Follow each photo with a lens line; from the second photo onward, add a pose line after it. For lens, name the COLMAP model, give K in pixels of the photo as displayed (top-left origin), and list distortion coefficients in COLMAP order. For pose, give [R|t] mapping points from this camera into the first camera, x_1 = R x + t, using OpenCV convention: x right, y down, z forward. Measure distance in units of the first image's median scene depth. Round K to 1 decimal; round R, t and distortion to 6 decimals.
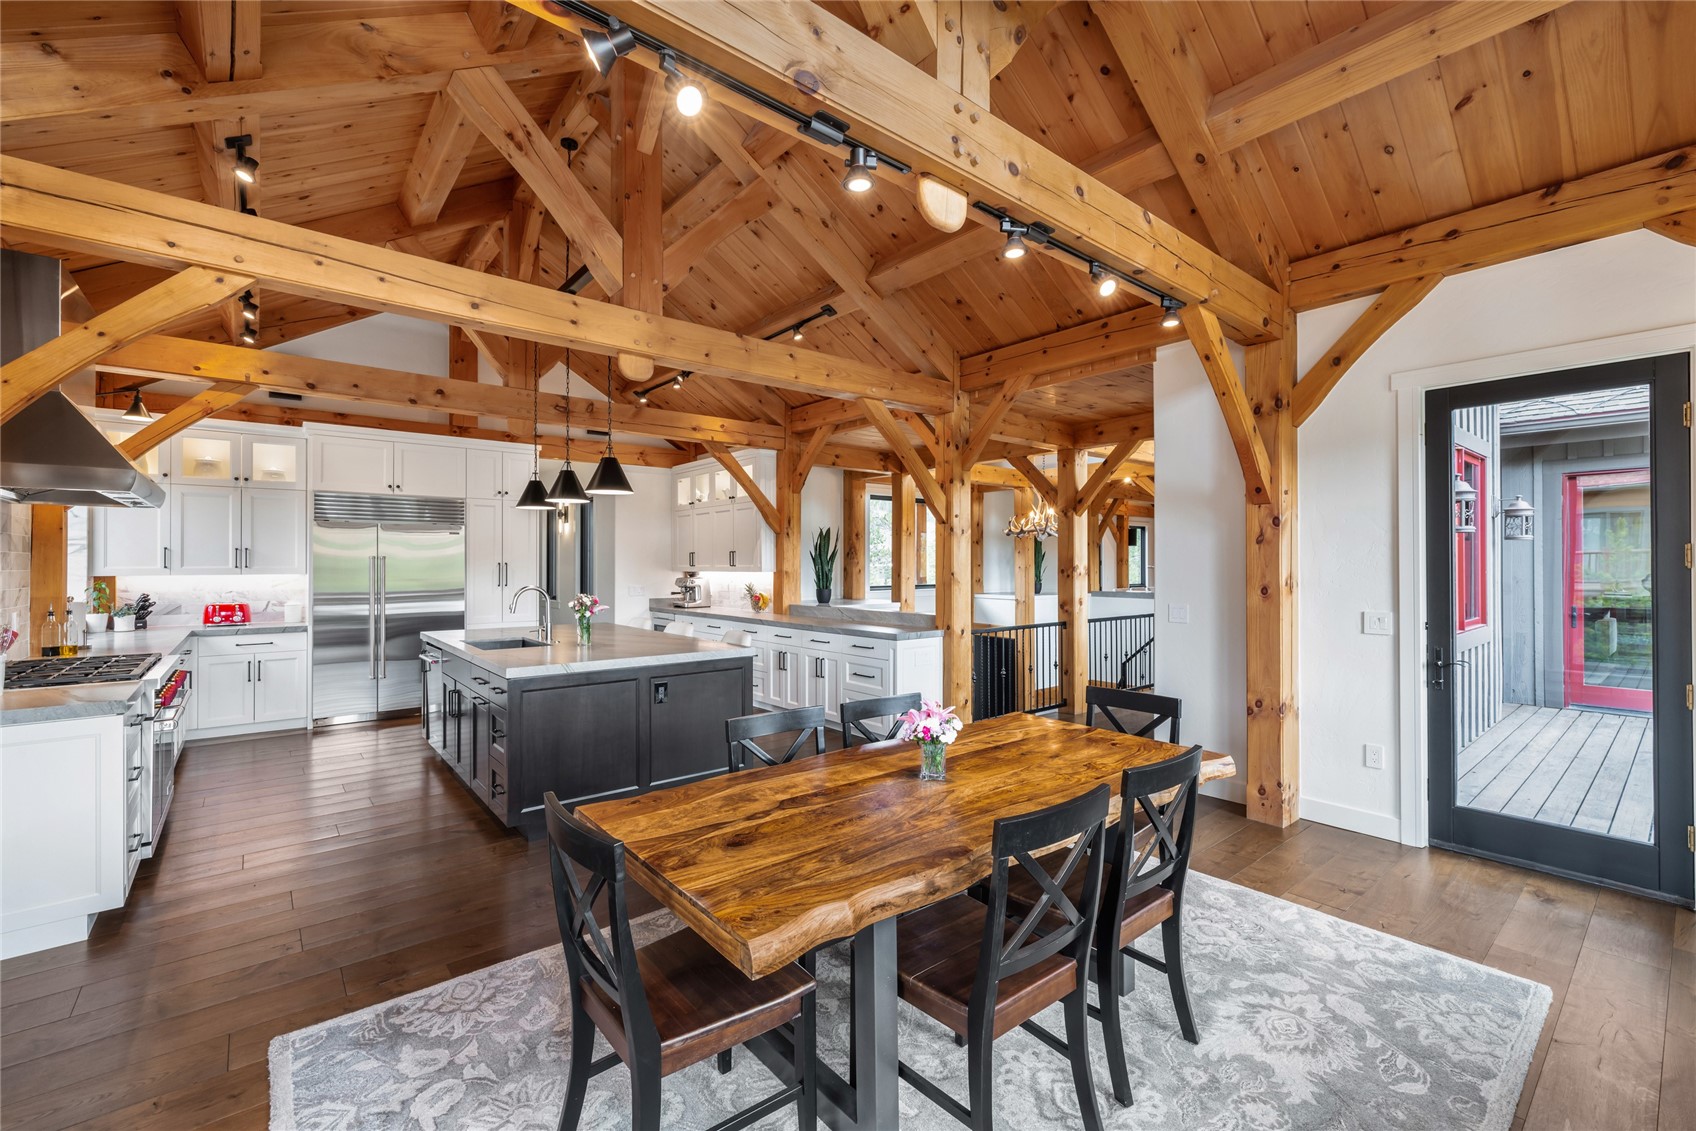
lens RADIAL K [[713.8, 0, 848.1], [0, 713.8, 561.6], [0, 0, 1]] dist [0.000132, 0.000111]
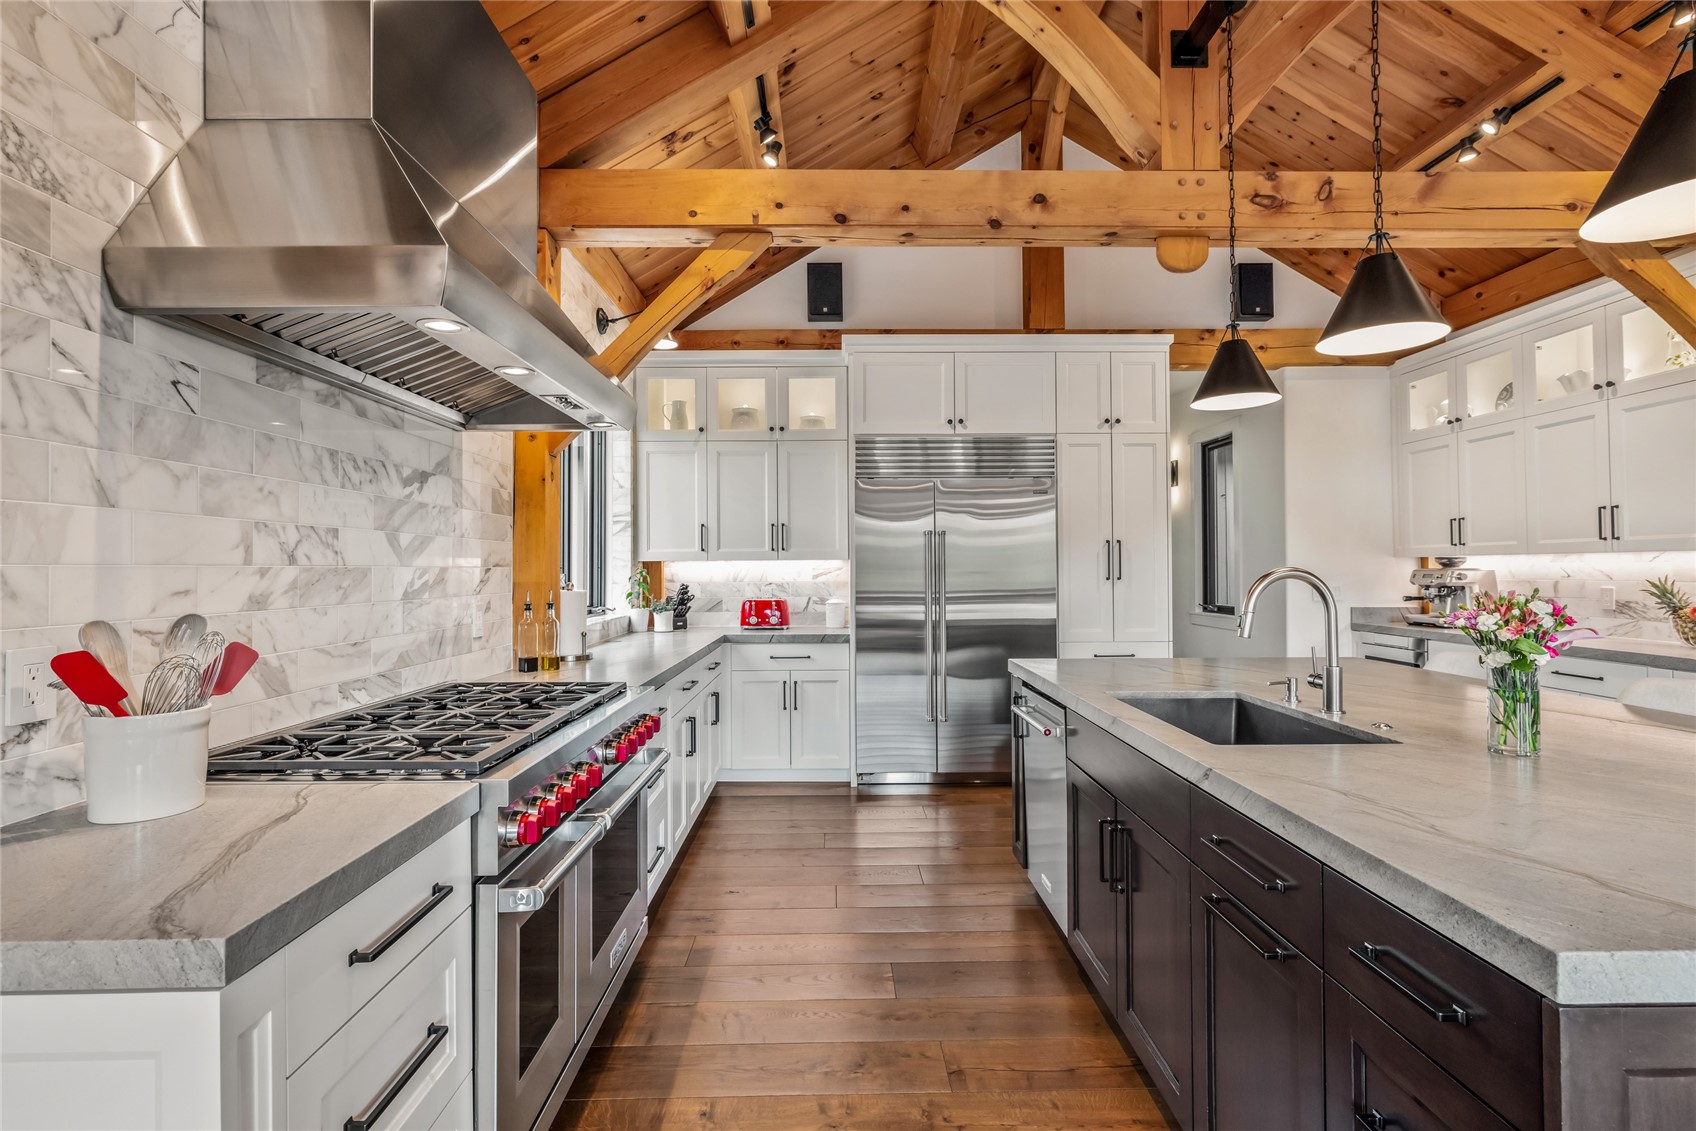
lens RADIAL K [[797.5, 0, 849.0], [0, 797.5, 557.3], [0, 0, 1]] dist [-0.006130, 0.002229]
pose [[0.780863, -0.012379, -0.624580, -0.283212], [0.007177, 0.999915, -0.010846, 0.024727], [0.624662, 0.003986, 0.780885, 0.407516]]
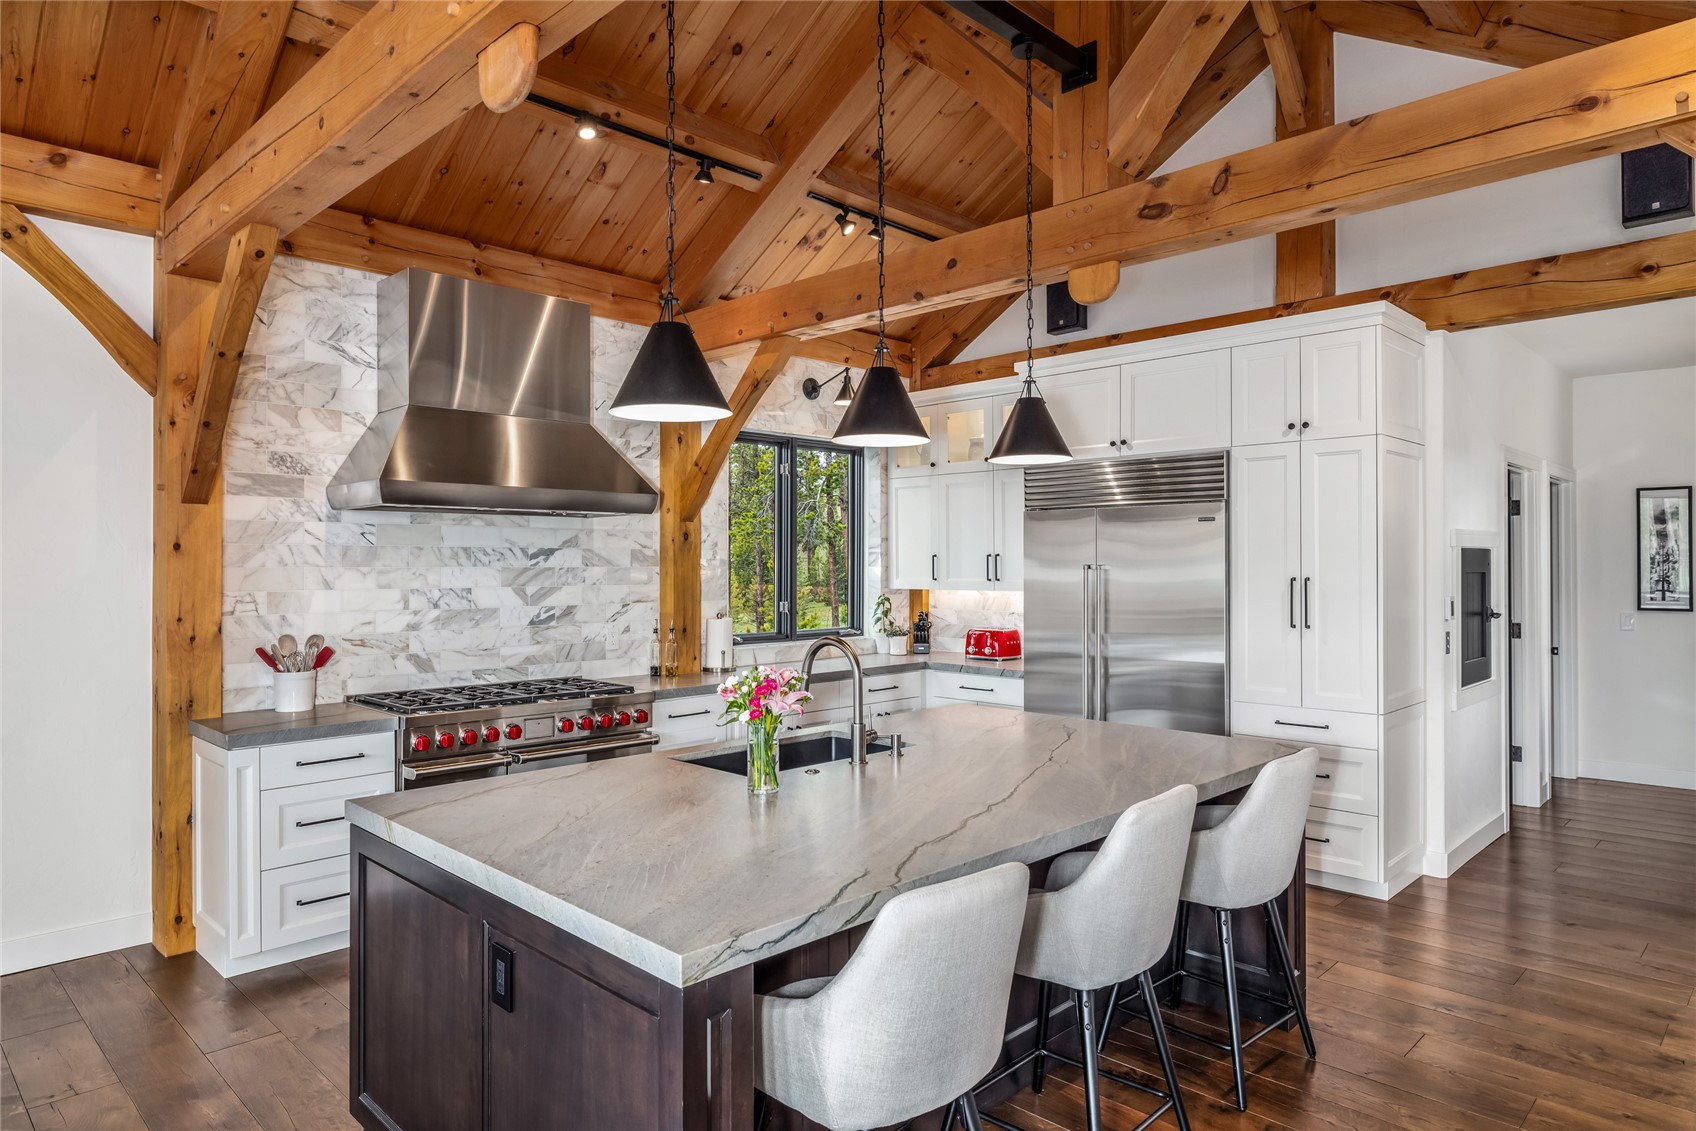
lens RADIAL K [[1028.7, 0, 844.3], [0, 1028.7, 563.5], [0, 0, 1]] dist [0.001736, 0.000079]
pose [[0.096302, -0.000394, -0.995352, 0.175658], [0.004928, 0.999988, 0.000081, -0.010069], [0.995340, -0.004913, 0.096303, 0.743973]]
